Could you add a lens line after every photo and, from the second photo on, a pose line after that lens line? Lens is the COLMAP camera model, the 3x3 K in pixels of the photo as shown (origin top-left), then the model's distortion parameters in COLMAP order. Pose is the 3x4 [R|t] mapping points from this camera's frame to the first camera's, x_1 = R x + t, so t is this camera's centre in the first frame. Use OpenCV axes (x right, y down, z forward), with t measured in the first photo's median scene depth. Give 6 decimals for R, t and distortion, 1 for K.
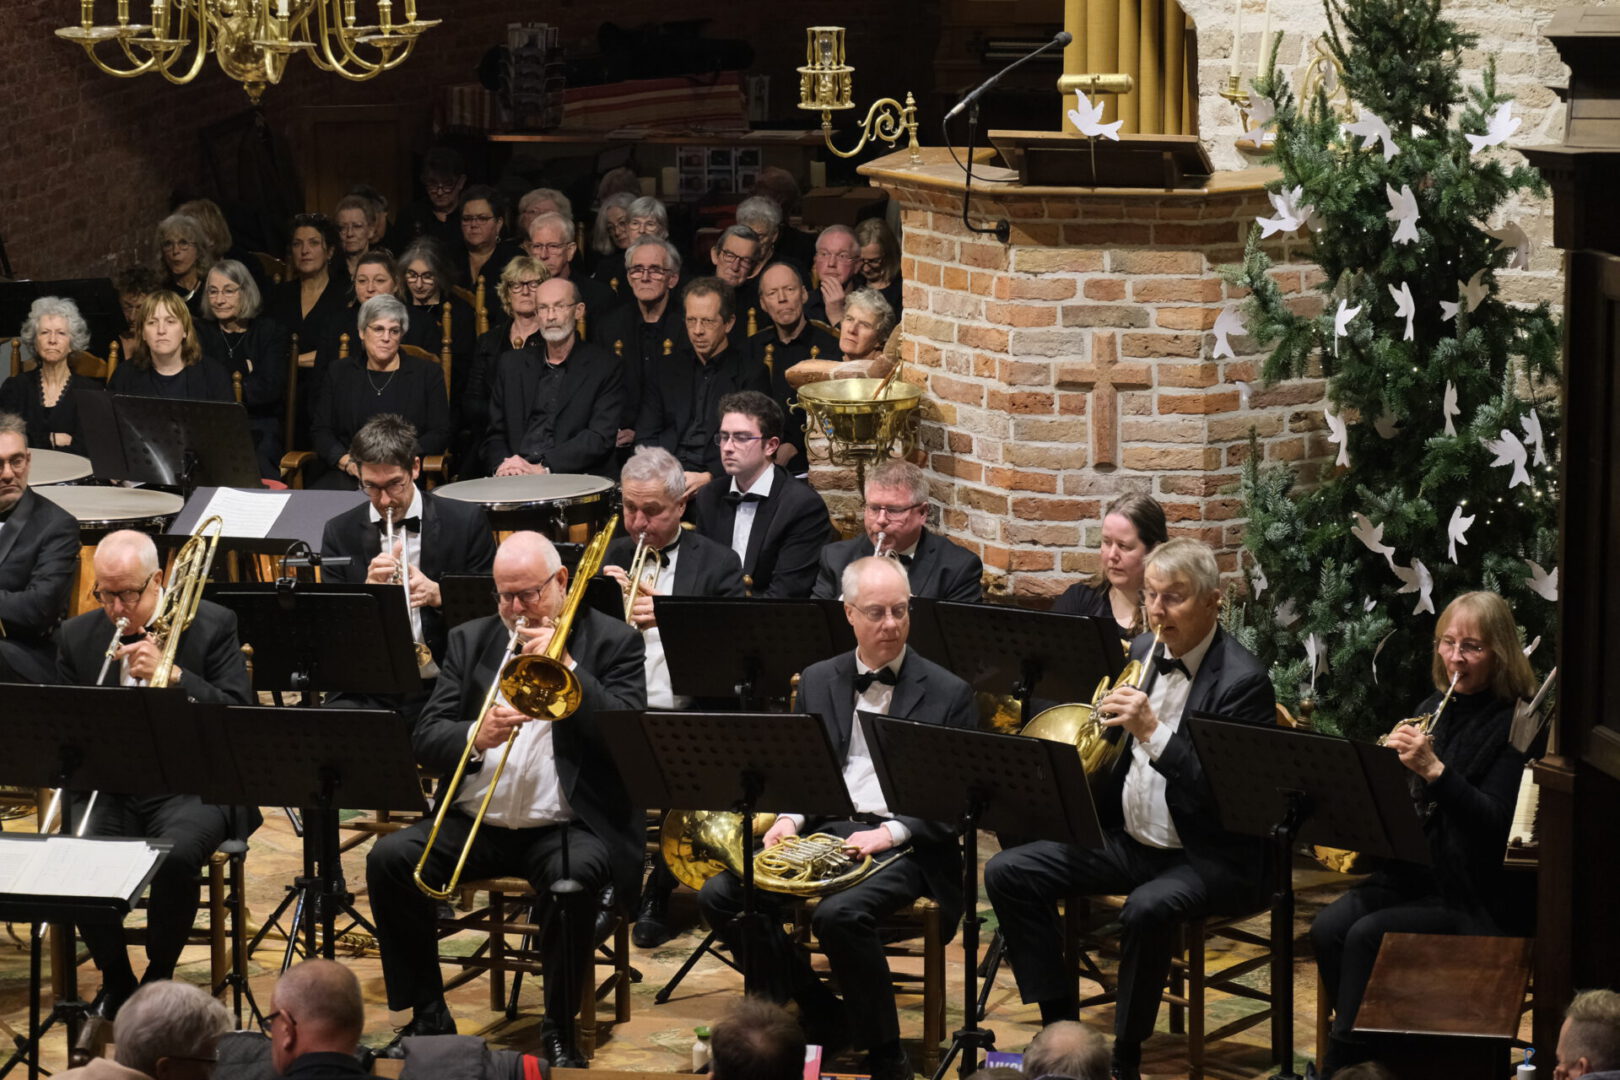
lens RADIAL K [[4712.1, 0, 762.9], [0, 4712.1, 590.6], [0, 0, 1]] dist [-0.001683, 0.000000]
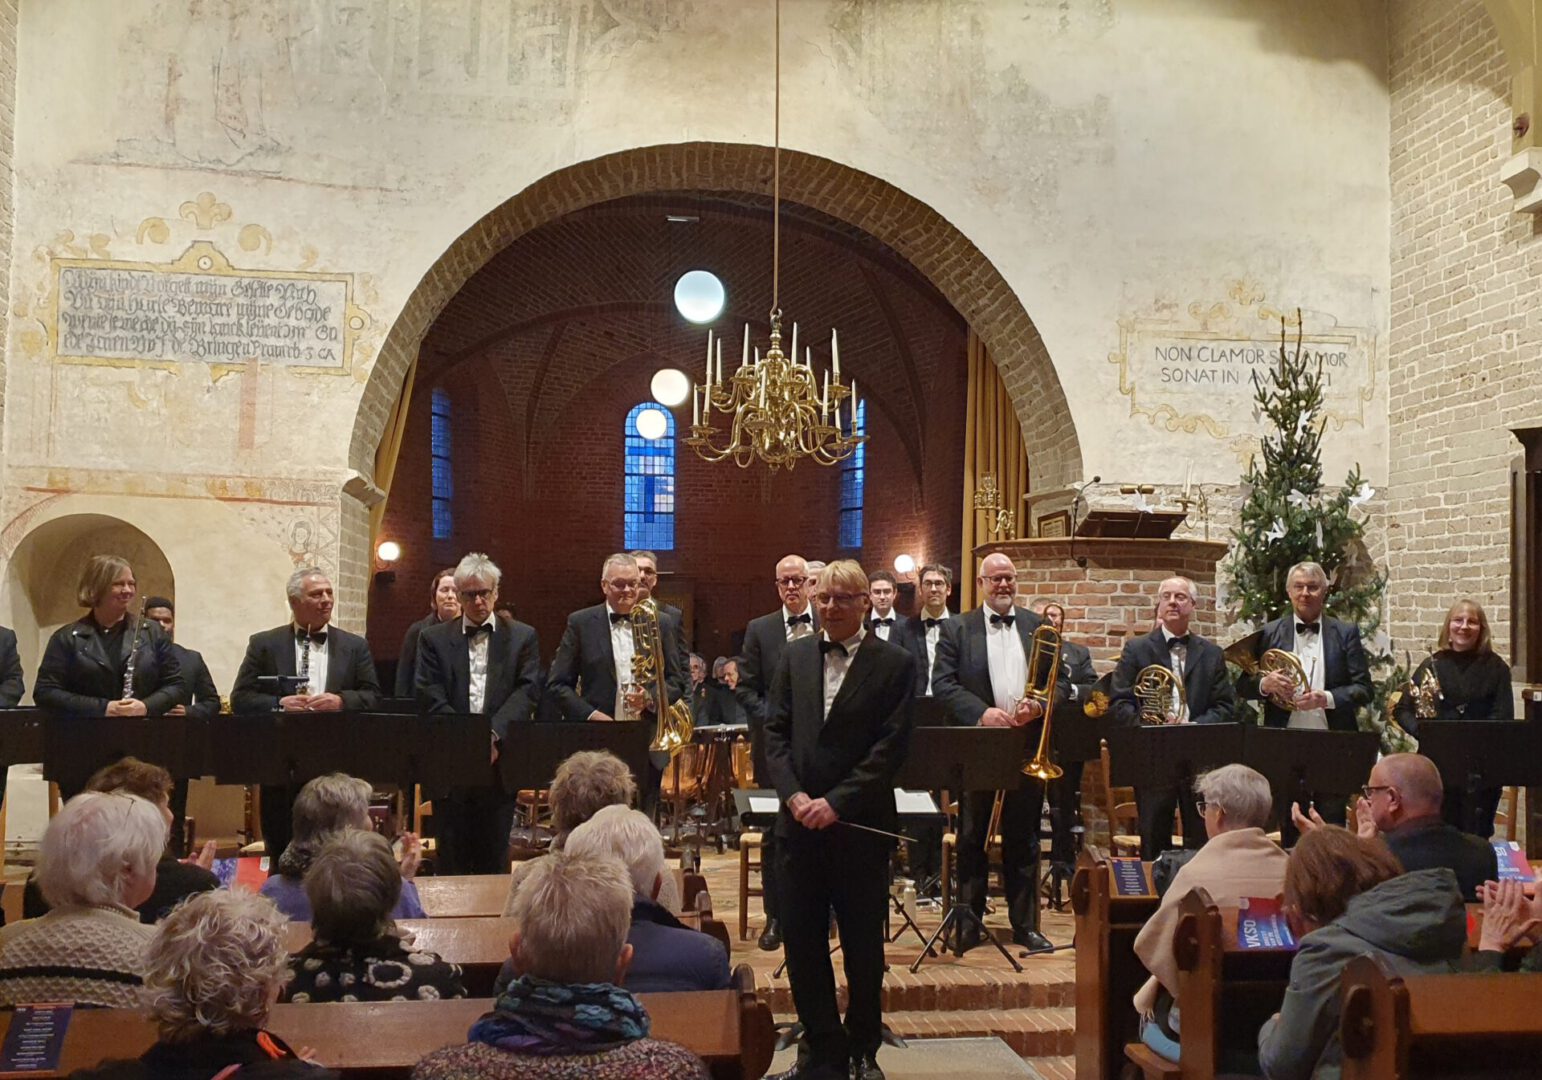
lens RADIAL K [[1552.3, 0, 804.8], [0, 1552.3, 613.2], [0, 0, 1]] dist [0.032645, 0.000000]
pose [[0.941389, 0.031244, 0.335873, -0.305260], [0.044884, 0.975245, -0.216523, 0.094335], [-0.334324, 0.218907, 0.916683, 0.397463]]
